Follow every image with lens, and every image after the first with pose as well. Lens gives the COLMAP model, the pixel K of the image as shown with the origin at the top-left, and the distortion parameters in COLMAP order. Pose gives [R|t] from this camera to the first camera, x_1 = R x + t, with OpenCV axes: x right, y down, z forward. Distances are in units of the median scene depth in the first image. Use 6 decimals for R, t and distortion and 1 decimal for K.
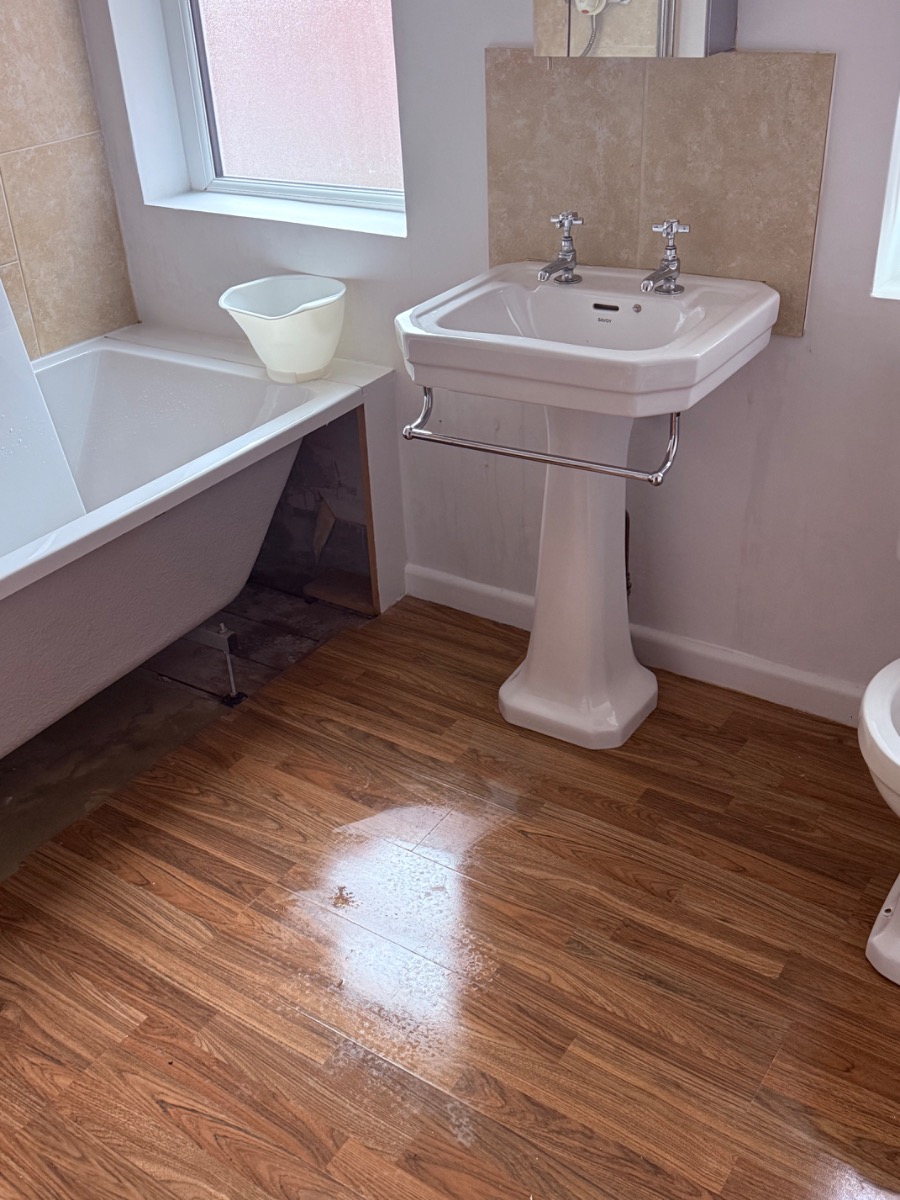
lens RADIAL K [[1179.4, 0, 450.0], [0, 1179.4, 600.0], [0, 0, 1]] dist [0.171666, -0.332034]
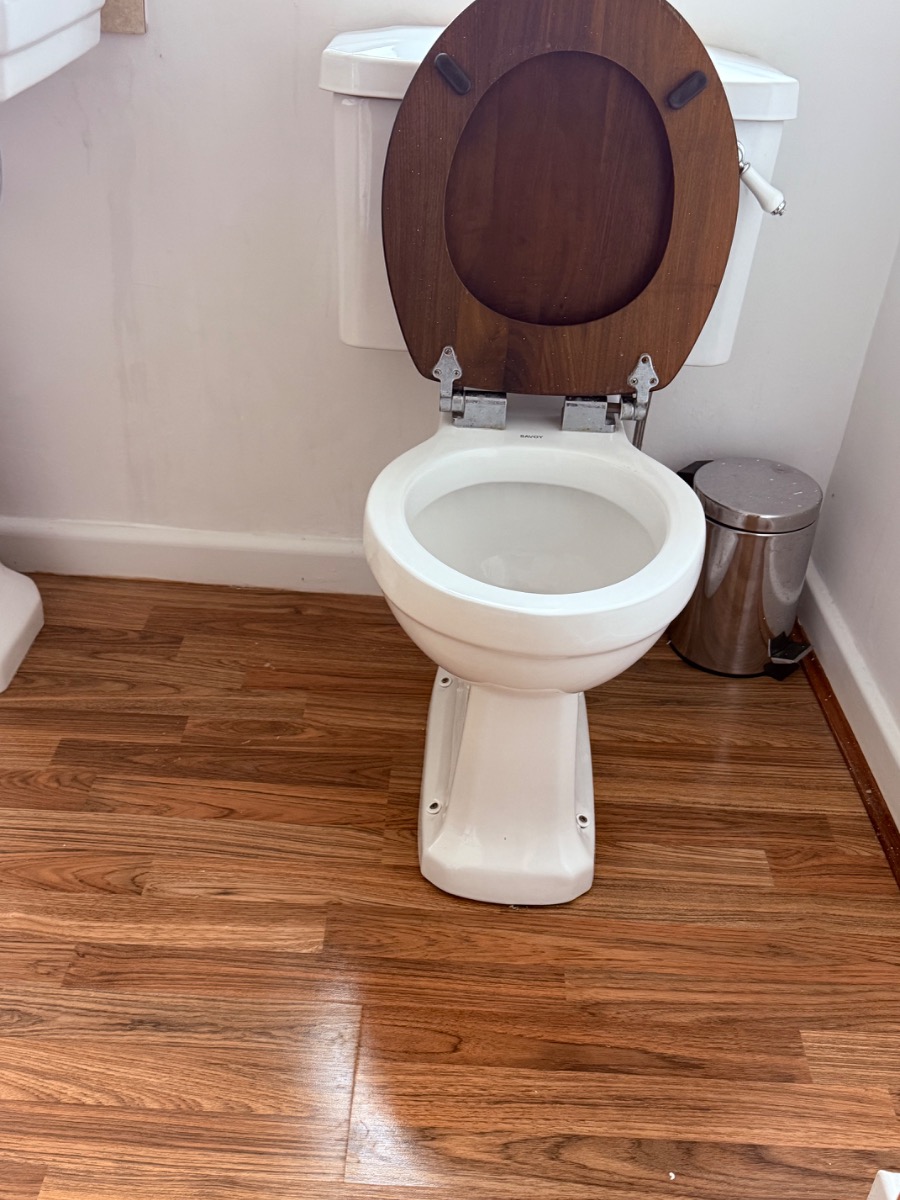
lens RADIAL K [[1179.4, 0, 450.0], [0, 1179.4, 600.0], [0, 0, 1]] dist [0.171666, -0.332034]
pose [[0.836564, -0.207952, 0.506869, 0.025604], [0.177007, 0.978138, 0.109157, 0.051462], [-0.518487, -0.001597, 0.855084, 0.342851]]
